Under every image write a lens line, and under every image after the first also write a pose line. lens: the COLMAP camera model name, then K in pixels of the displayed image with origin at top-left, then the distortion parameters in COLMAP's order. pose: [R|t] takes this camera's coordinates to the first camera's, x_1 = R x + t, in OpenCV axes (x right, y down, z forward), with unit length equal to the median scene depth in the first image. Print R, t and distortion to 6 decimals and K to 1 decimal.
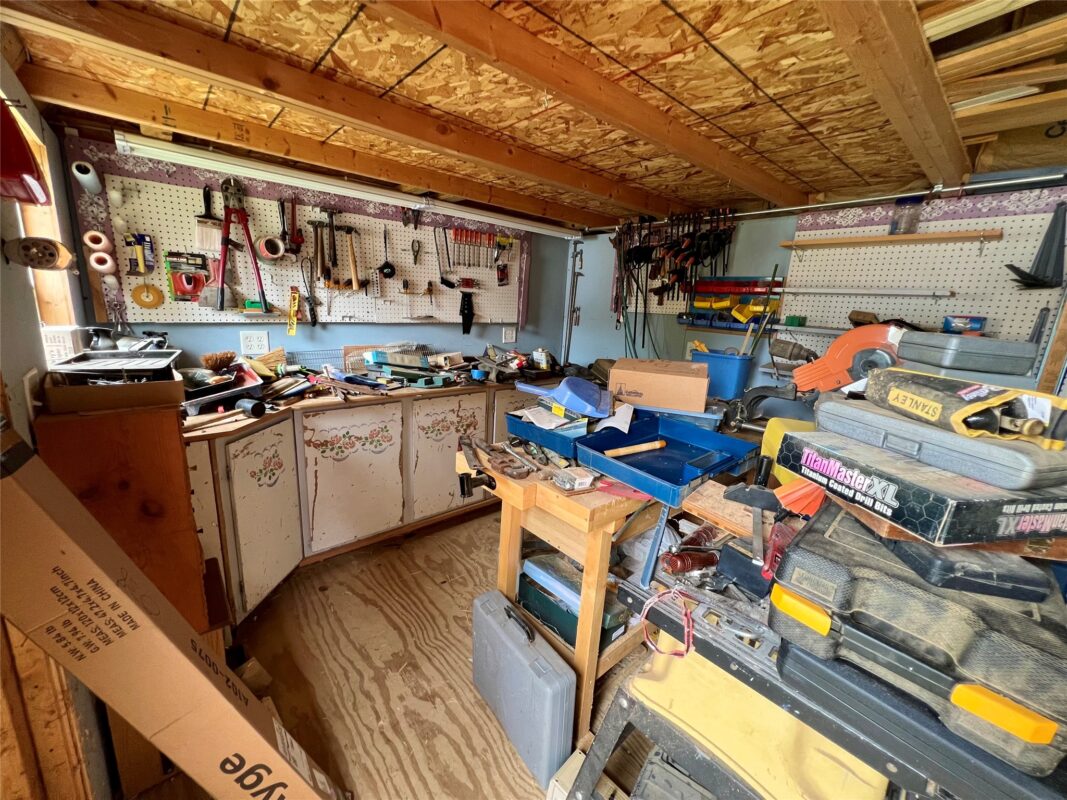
lens RADIAL K [[419.9, 0, 532.5], [0, 419.9, 394.1], [0, 0, 1]] dist [-0.000378, -0.000005]
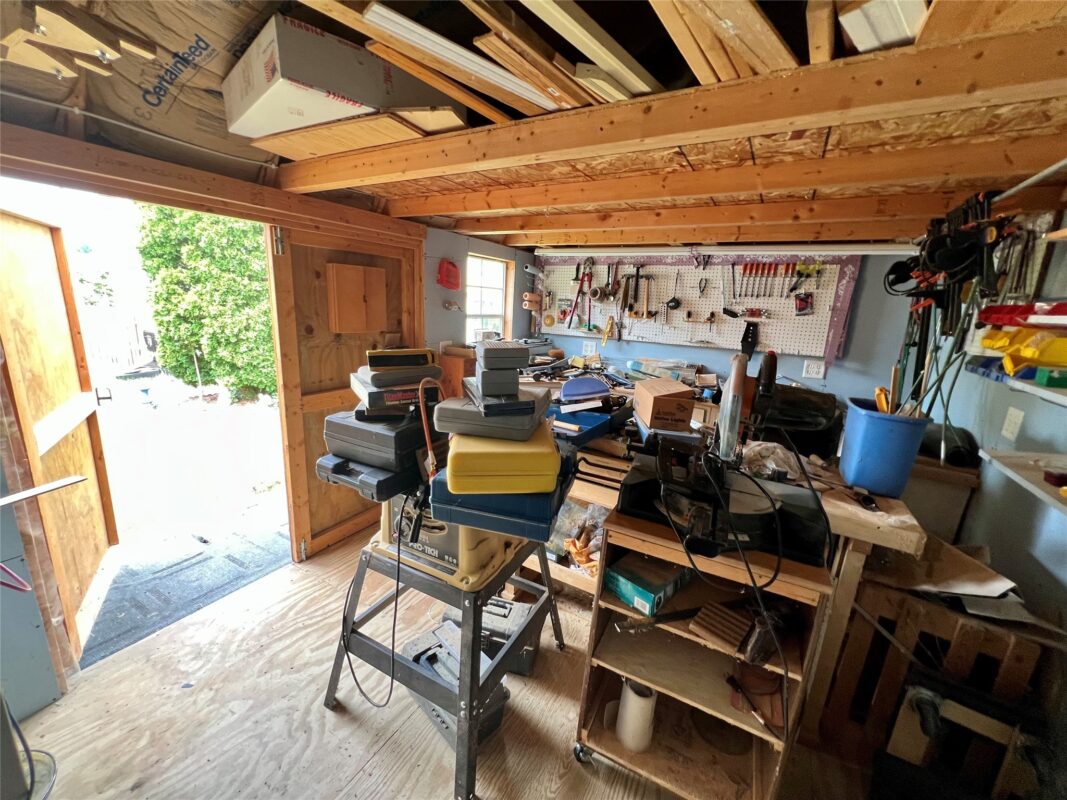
lens RADIAL K [[419.9, 0, 530.7], [0, 419.9, 404.6], [0, 0, 1]] dist [-0.000378, -0.000005]
pose [[0.357772, 0.180956, -0.916108, 0.757391], [-0.240990, 0.965704, 0.096638, -0.009964], [0.902177, 0.186199, 0.389111, 0.145873]]
